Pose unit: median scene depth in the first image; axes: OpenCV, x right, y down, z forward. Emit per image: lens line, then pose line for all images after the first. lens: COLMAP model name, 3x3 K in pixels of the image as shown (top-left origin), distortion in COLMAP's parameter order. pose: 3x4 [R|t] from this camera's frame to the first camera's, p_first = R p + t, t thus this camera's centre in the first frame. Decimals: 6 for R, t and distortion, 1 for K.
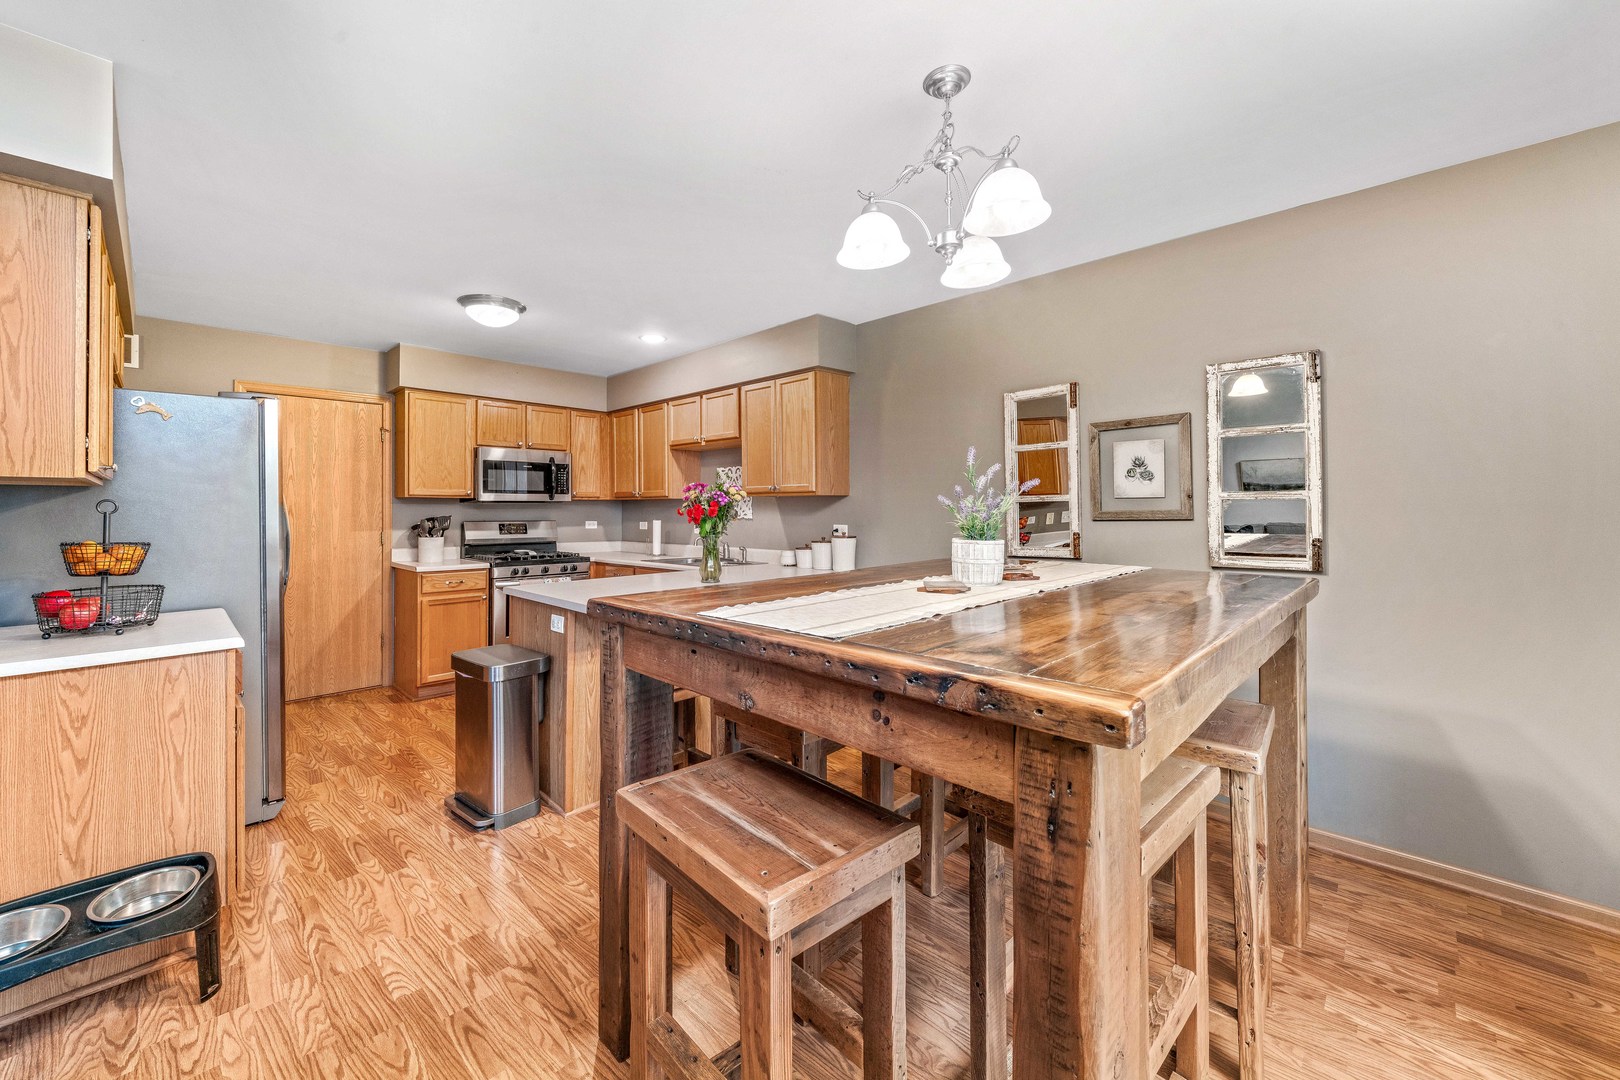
lens RADIAL K [[640.1, 0, 772.7], [0, 640.1, 518.3], [0, 0, 1]] dist [-0.003118, -0.000849]
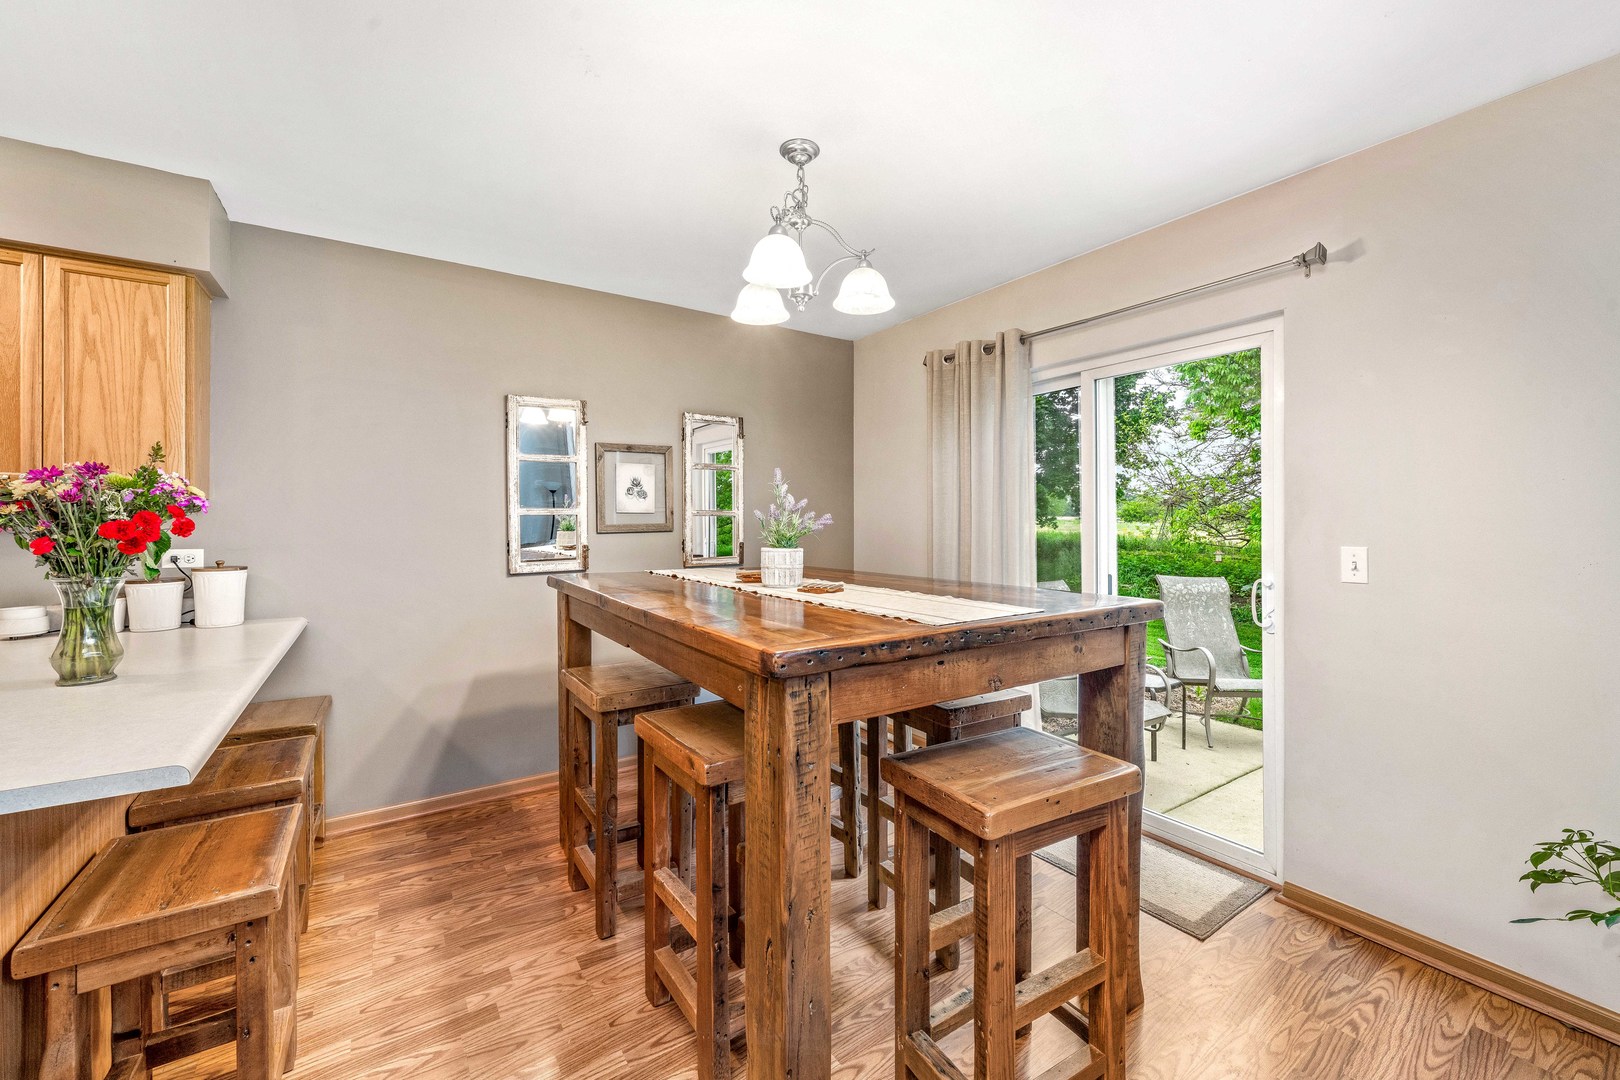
lens RADIAL K [[640.1, 0, 822.4], [0, 640.1, 537.2], [0, 0, 1]] dist [-0.003118, -0.000849]
pose [[0.164334, -0.021012, 0.986181, -0.338274], [0.014397, 0.999718, 0.018901, -0.002833], [-0.986300, 0.011092, 0.164590, 0.302666]]
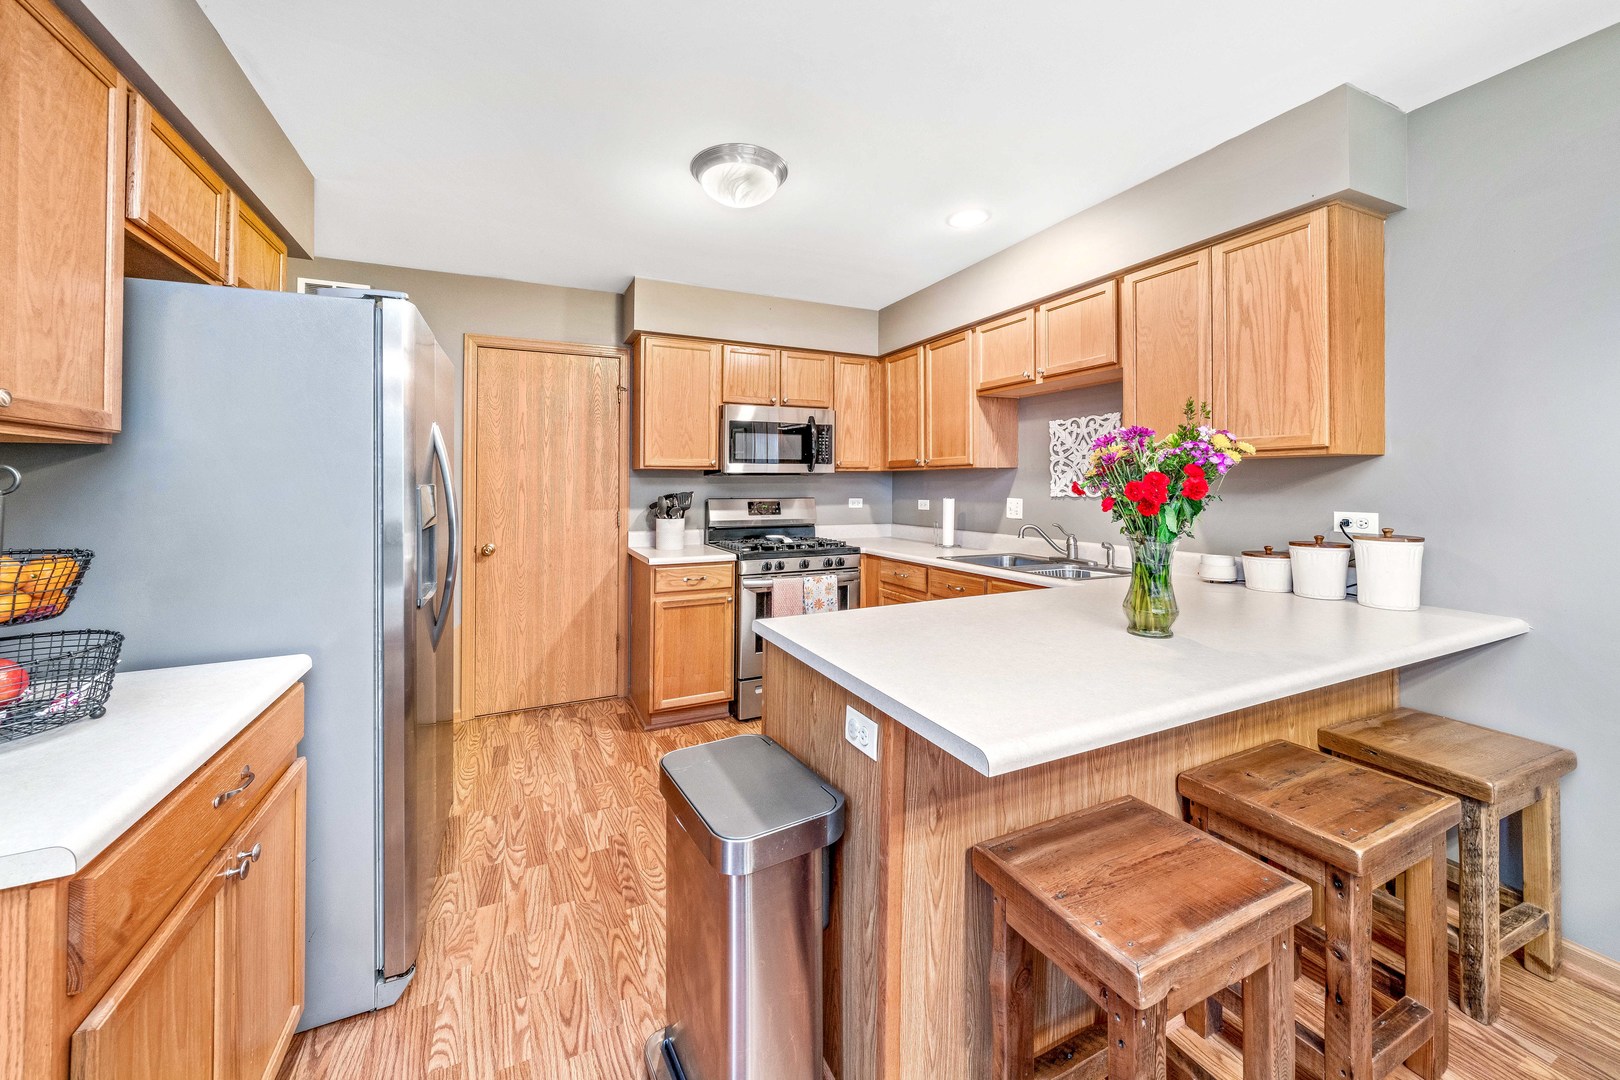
lens RADIAL K [[586.7, 0, 786.0], [0, 586.7, 477.8], [0, 0, 1]] dist [0.001370, 0.000106]
pose [[0.942045, -0.005038, -0.335448, -0.153137], [-0.003098, 0.999714, -0.023715, -0.004644], [0.335472, 0.023380, 0.941760, 0.362646]]
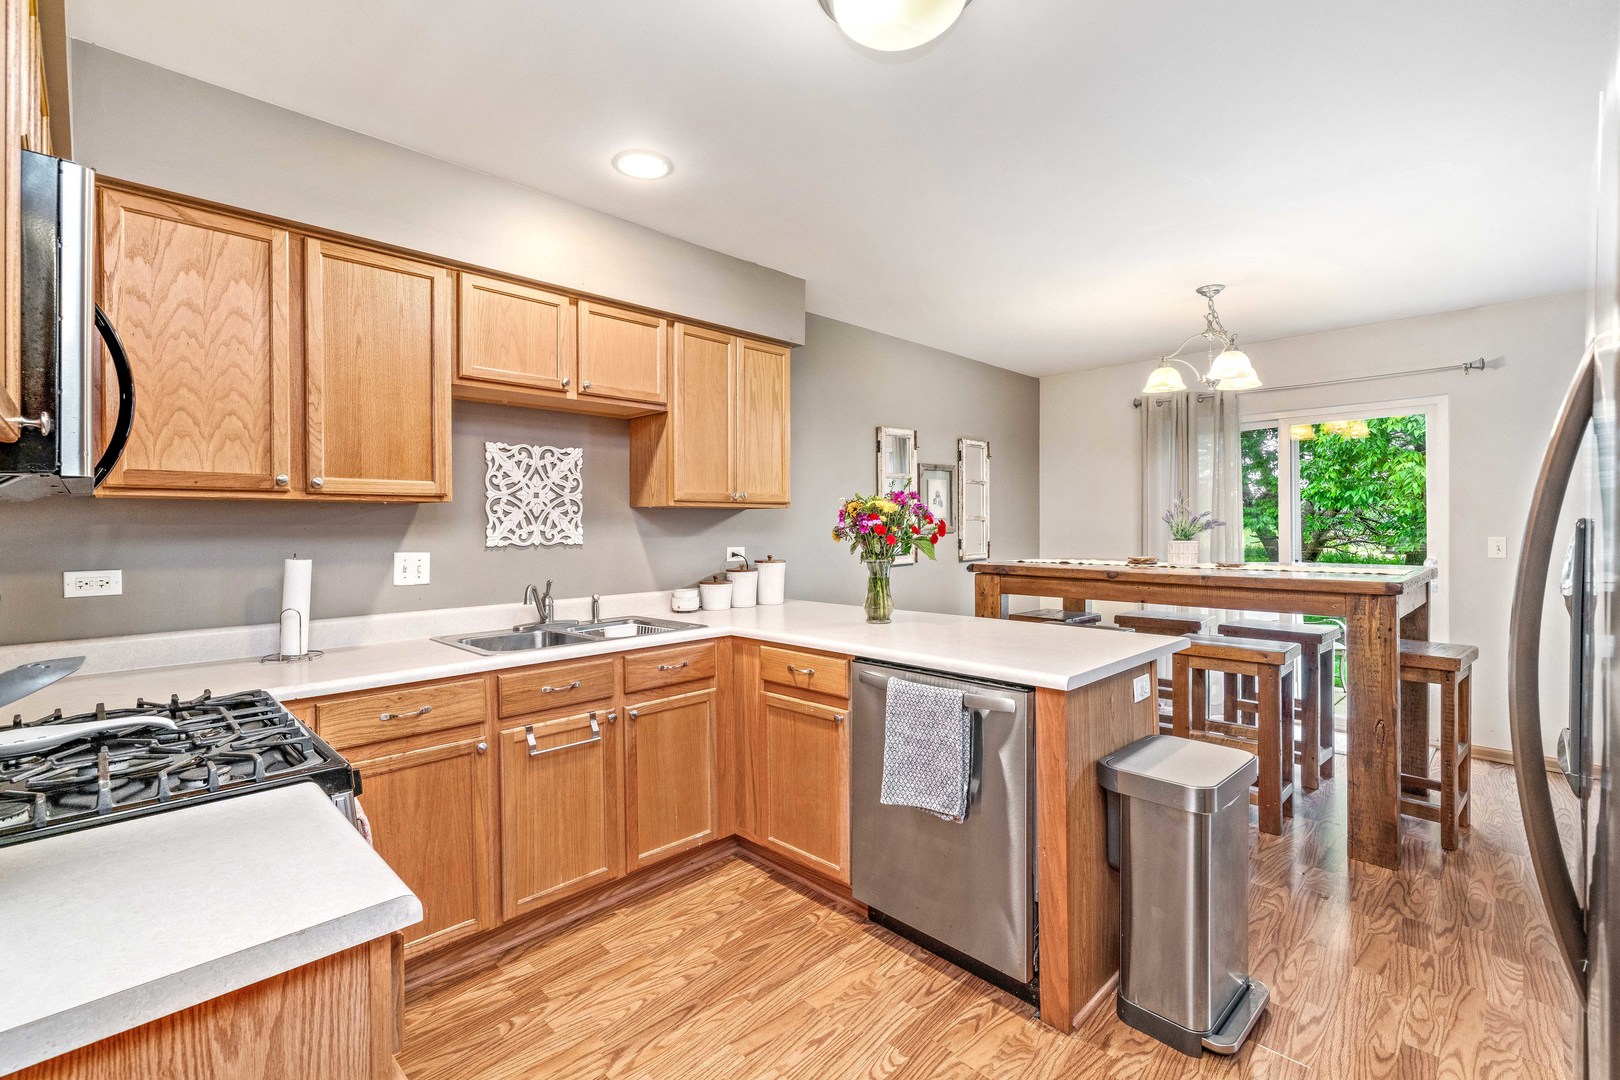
lens RADIAL K [[699.6, 0, 814.8], [0, 699.6, 540.1], [0, 0, 1]] dist [0.000957, 0.000417]
pose [[-0.002772, -0.015205, 0.999881, -0.667917], [0.022165, 0.999638, 0.015263, -0.008252], [-0.999750, 0.022205, -0.002434, 0.825108]]
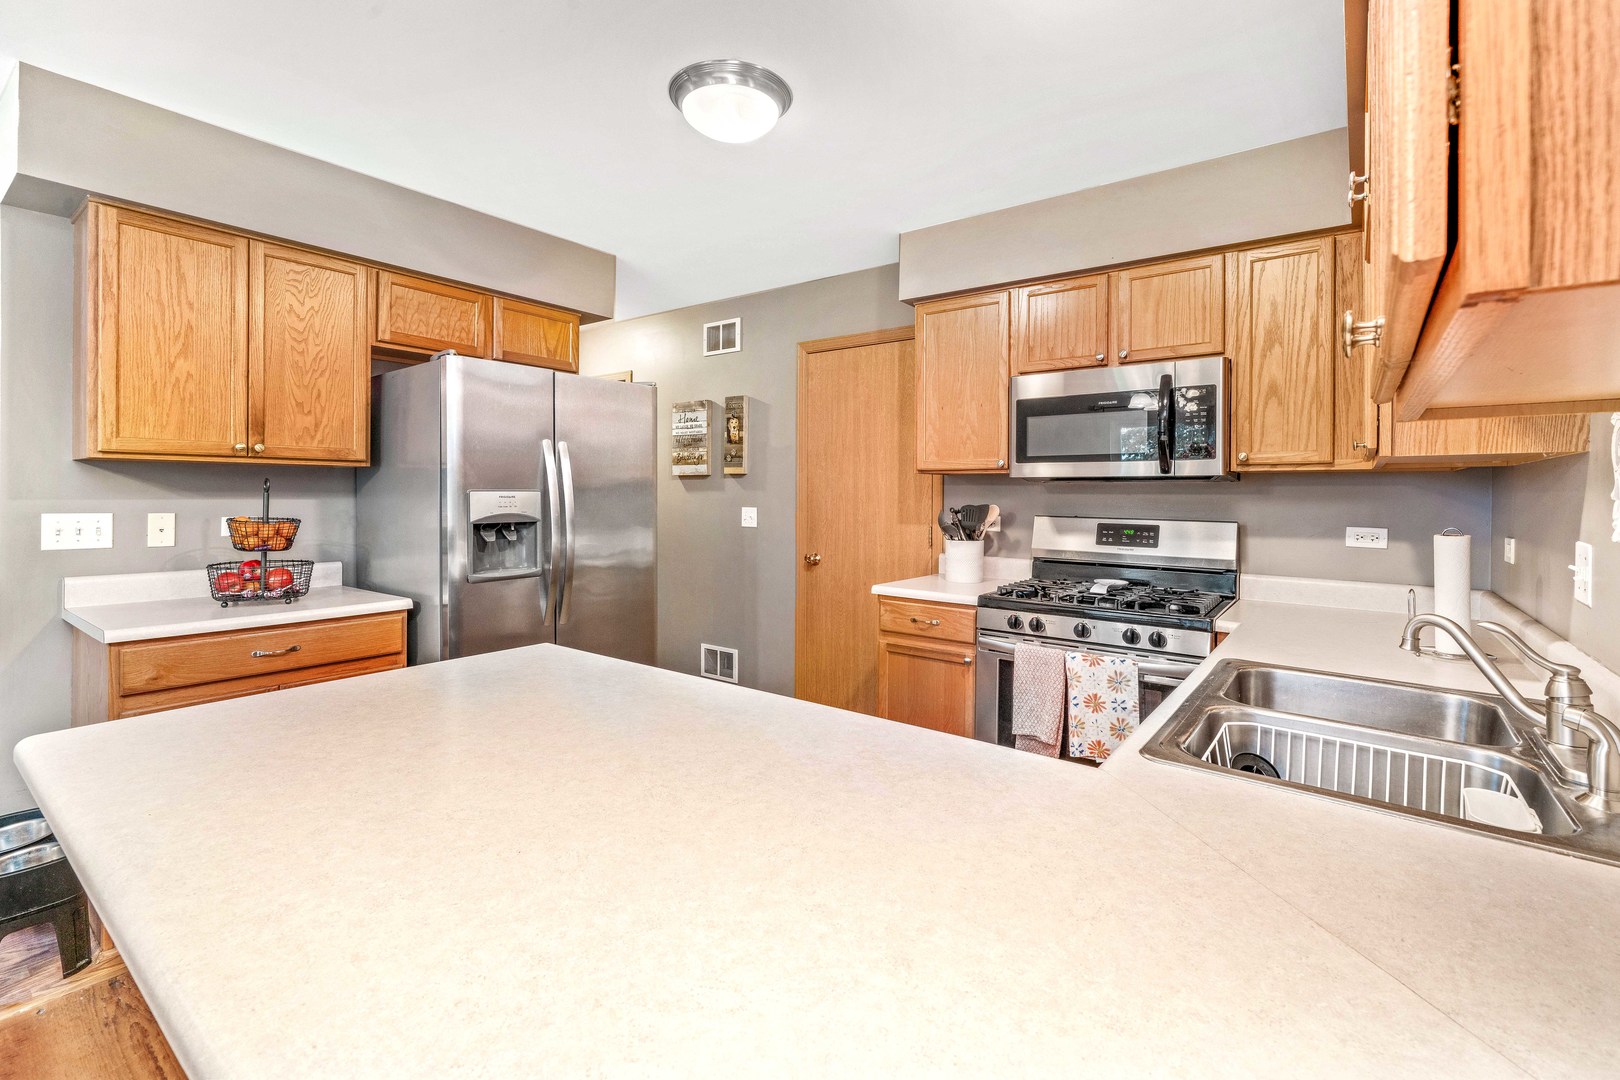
lens RADIAL K [[699.6, 0, 803.2], [0, 699.6, 498.7], [0, 0, 1]] dist [0.000957, 0.000417]
pose [[0.156609, 0.011306, -0.987596, 0.099344], [-0.022477, 0.999716, 0.007880, -0.011224], [0.987405, 0.020964, 0.156819, 0.773096]]
